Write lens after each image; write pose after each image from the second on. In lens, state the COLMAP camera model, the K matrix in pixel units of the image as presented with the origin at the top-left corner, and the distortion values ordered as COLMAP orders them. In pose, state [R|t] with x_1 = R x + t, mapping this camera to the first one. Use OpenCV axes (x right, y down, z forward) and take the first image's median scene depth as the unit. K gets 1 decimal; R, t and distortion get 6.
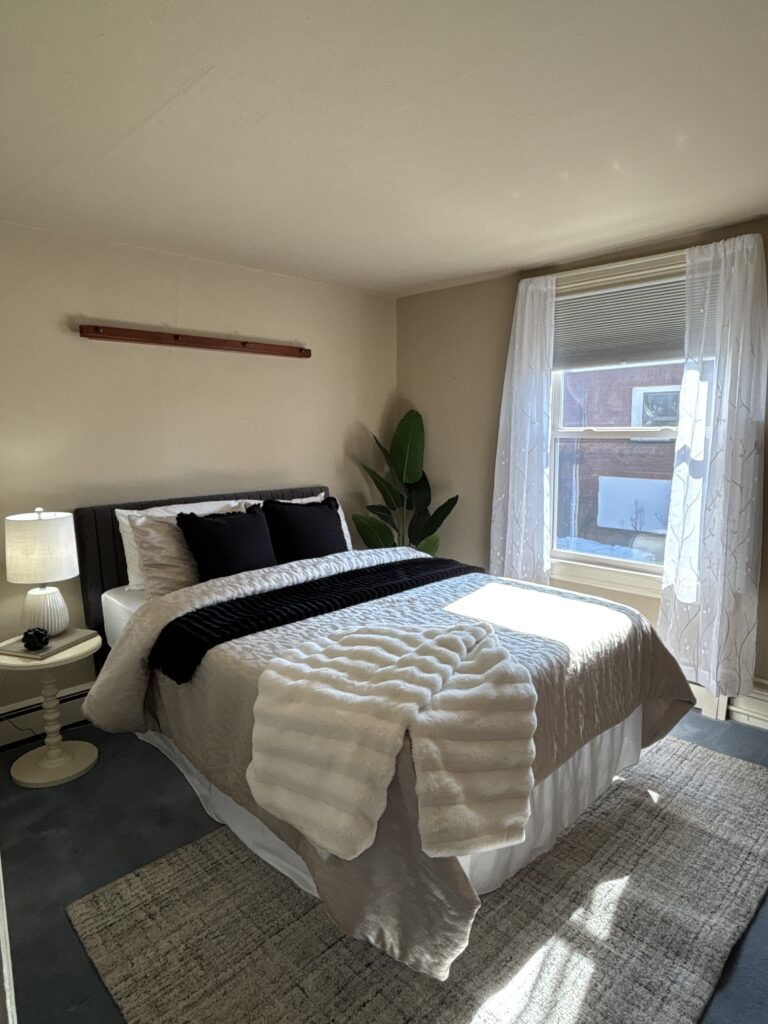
lens RADIAL K [[628.1, 0, 384.0], [0, 628.1, 512.0], [0, 0, 1]] dist [-0.002877, -0.004412]
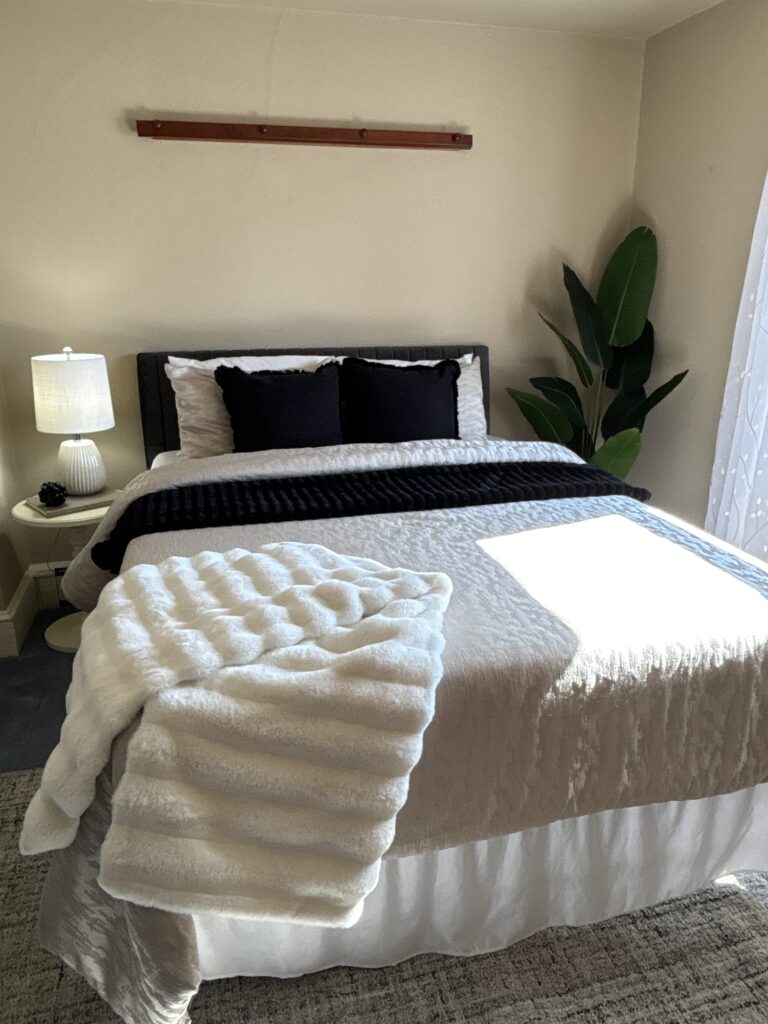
lens RADIAL K [[746.1, 0, 384.0], [0, 746.1, 512.0], [0, 0, 1]] dist [0.042046, -0.047853]
pose [[0.860420, 0.156243, -0.485041, 0.384611], [-0.069860, 0.979015, 0.191437, -0.014767], [0.504773, -0.130832, 0.853280, 0.305353]]
